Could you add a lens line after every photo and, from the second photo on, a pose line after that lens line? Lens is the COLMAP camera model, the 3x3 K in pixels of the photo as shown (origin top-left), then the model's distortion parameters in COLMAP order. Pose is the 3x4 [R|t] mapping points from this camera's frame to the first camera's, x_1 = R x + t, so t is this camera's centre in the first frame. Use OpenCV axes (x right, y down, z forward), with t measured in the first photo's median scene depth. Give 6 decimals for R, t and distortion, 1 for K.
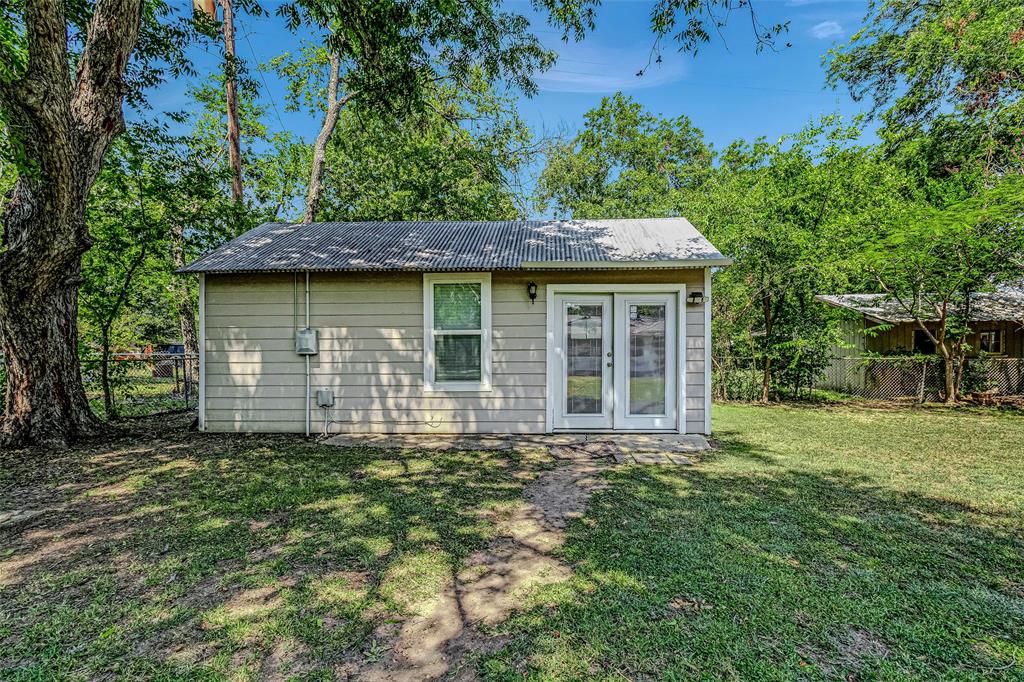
lens RADIAL K [[487.2, 0, 506.9], [0, 487.2, 354.6], [0, 0, 1]] dist [0.001565, 0.000369]
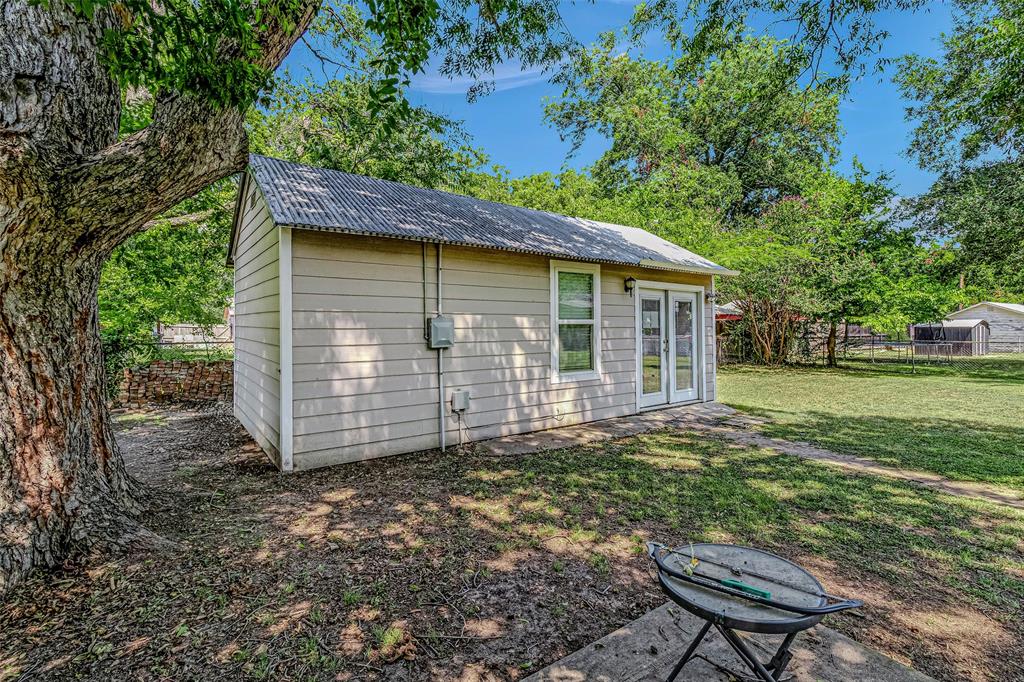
lens RADIAL K [[484.0, 0, 513.3], [0, 484.0, 329.7], [0, 0, 1]] dist [-0.000862, -0.000130]
pose [[0.767577, -0.001854, 0.640954, -0.830716], [0.005738, 0.999976, -0.003980, -0.026046], [-0.640931, 0.006732, 0.767569, 0.323944]]
